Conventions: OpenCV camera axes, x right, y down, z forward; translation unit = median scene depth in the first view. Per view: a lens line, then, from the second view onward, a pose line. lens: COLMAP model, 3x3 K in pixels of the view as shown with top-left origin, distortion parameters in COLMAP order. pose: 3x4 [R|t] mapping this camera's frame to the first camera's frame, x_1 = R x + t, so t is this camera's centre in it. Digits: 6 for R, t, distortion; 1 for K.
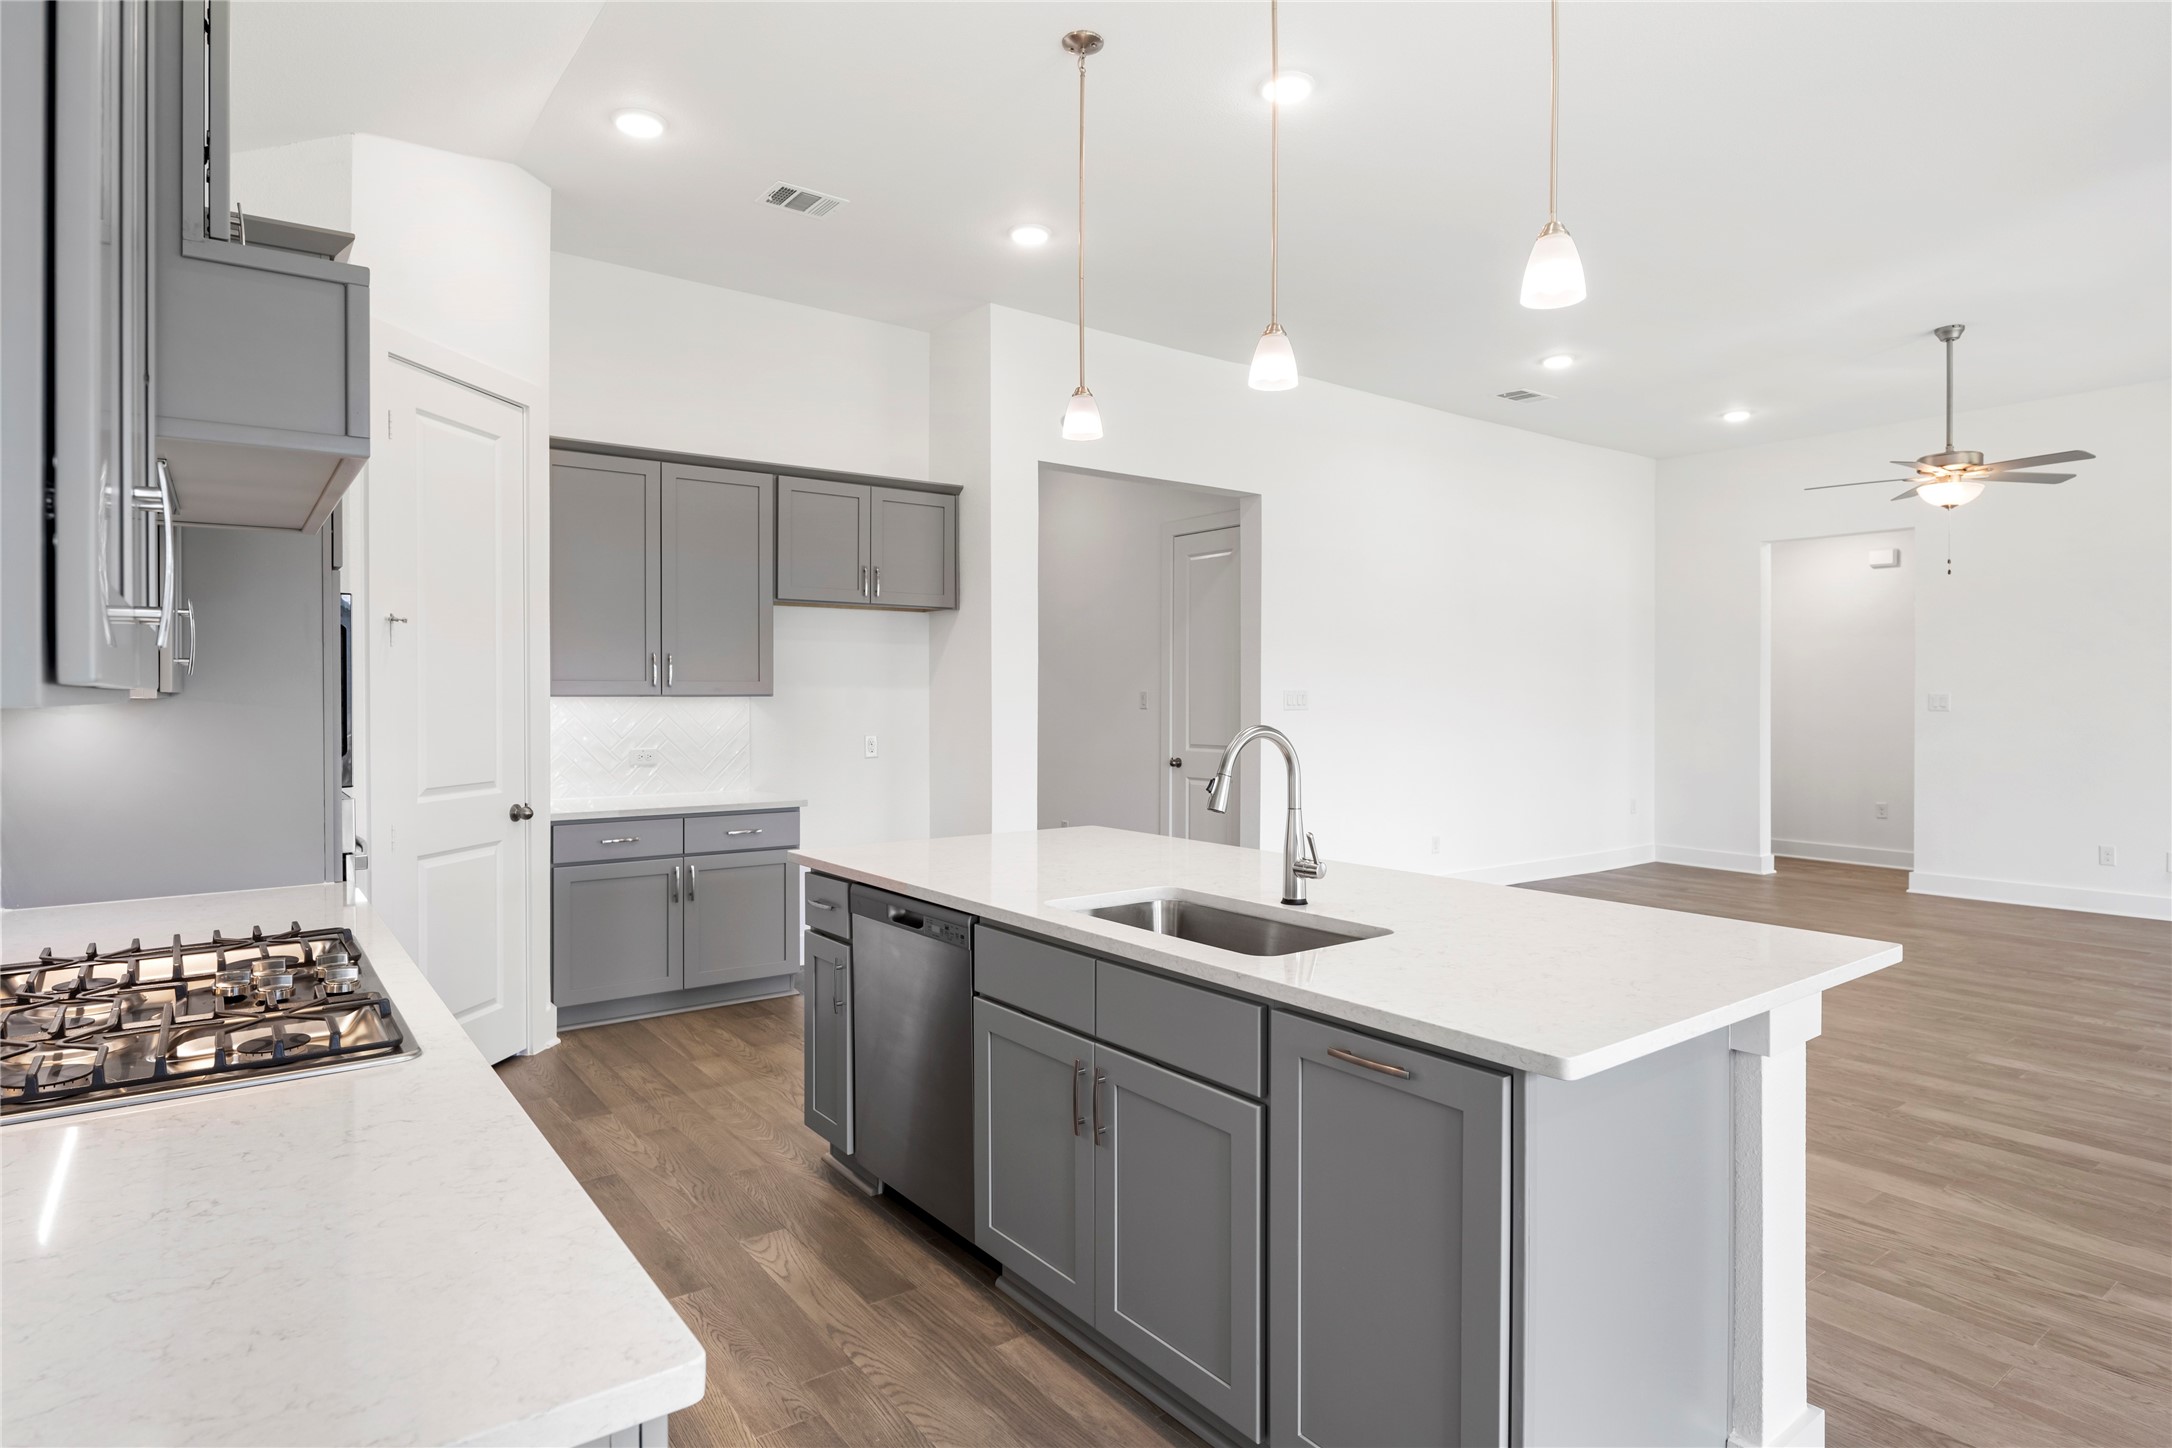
lens RADIAL K [[1176.0, 0, 1076.0], [0, 1176.0, 698.4], [0, 0, 1]] dist [-0.000994, -0.006548]
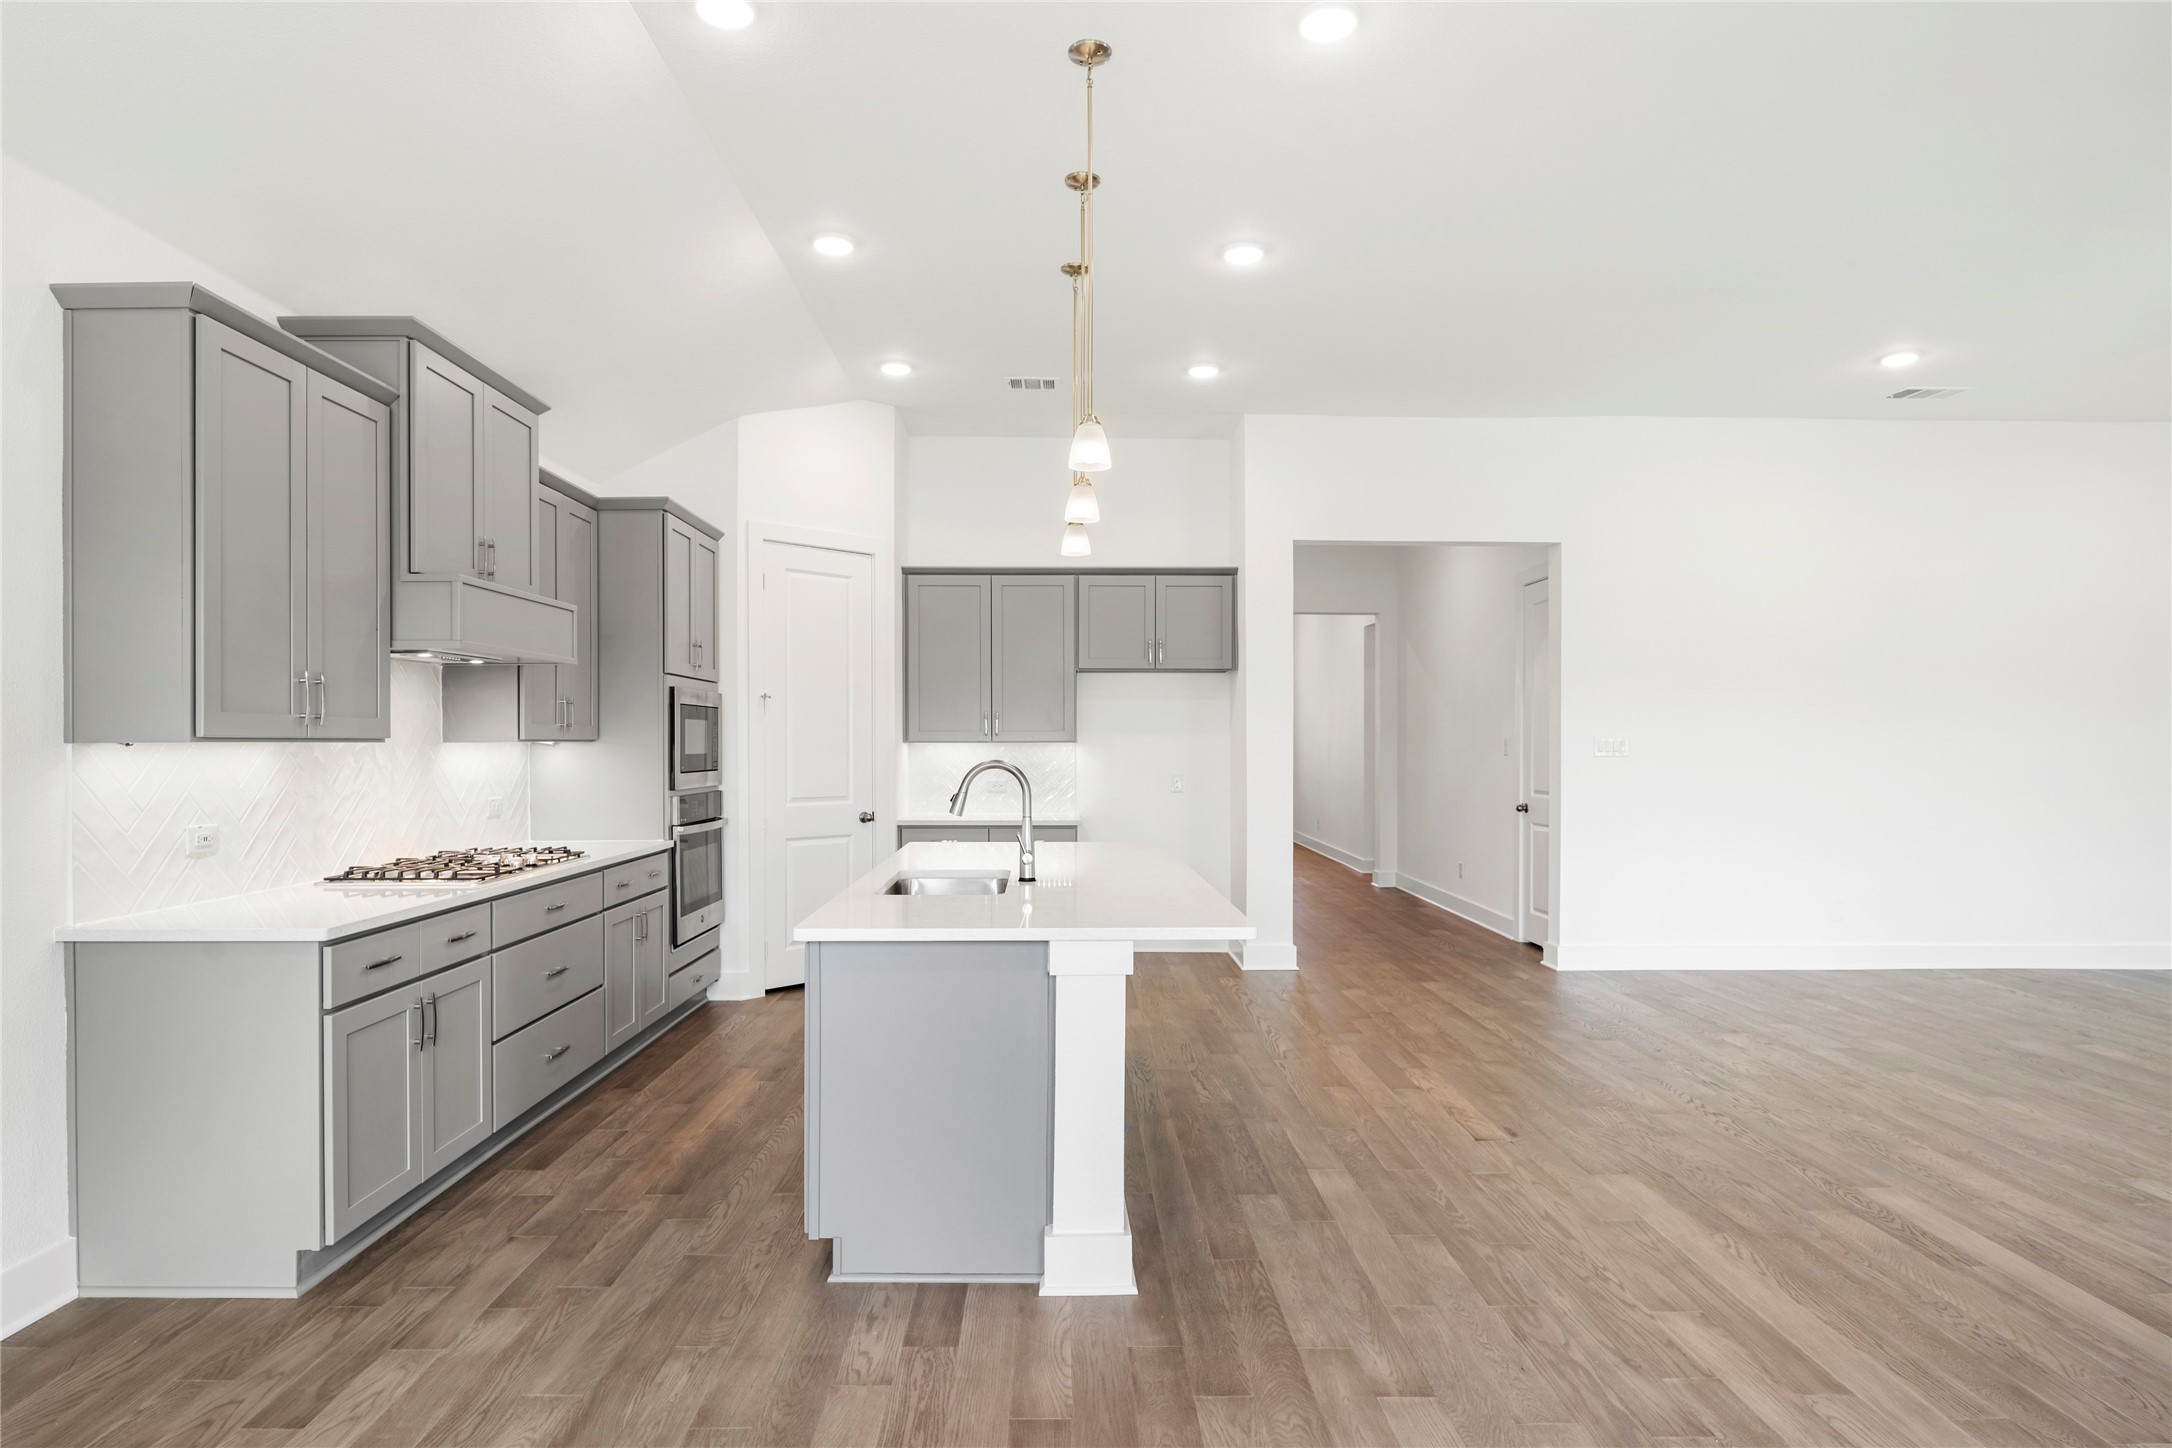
lens RADIAL K [[1180.7, 0, 1077.0], [0, 1180.7, 740.4], [0, 0, 1]] dist [-0.002285, -0.003691]
pose [[0.813952, -0.000985, -0.580931, 0.639302], [-0.001815, 0.999989, -0.004238, 0.001940], [0.580929, 0.004504, 0.813942, -0.100758]]
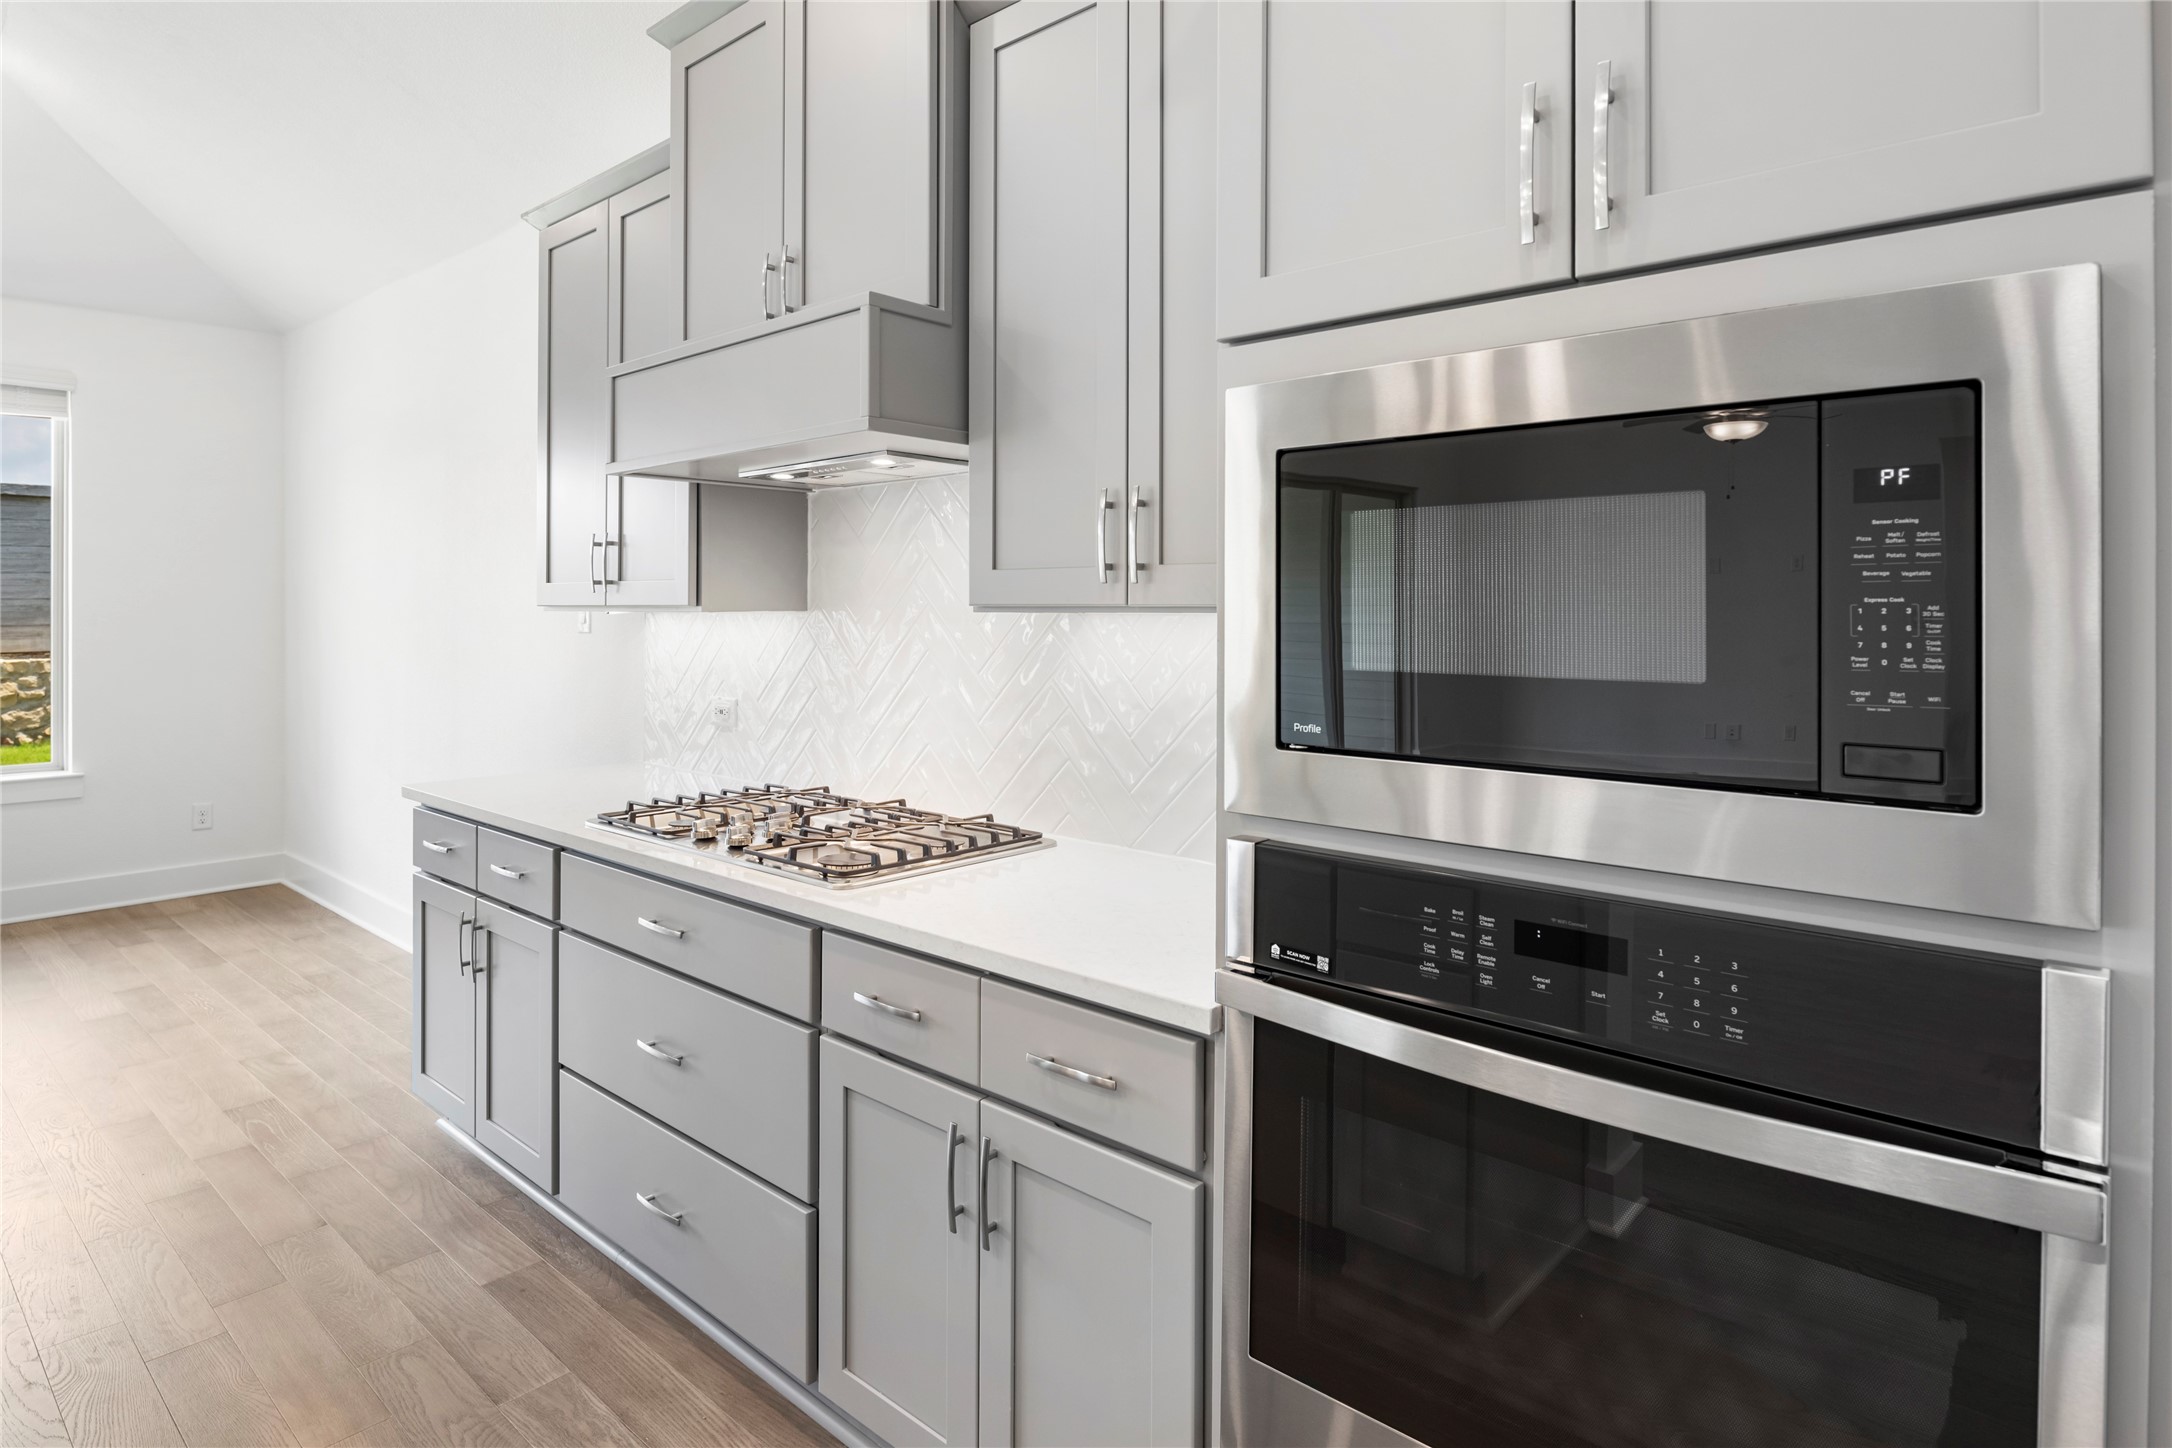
lens RADIAL K [[1180.0, 0, 1080.9], [0, 1180.0, 605.6], [0, 0, 1]] dist [-0.004032, -0.001339]
pose [[-0.978808, -0.001204, -0.204777, -0.300051], [-0.001388, 0.999999, 0.000756, -0.003431], [0.204775, 0.001025, -0.978808, 0.924278]]
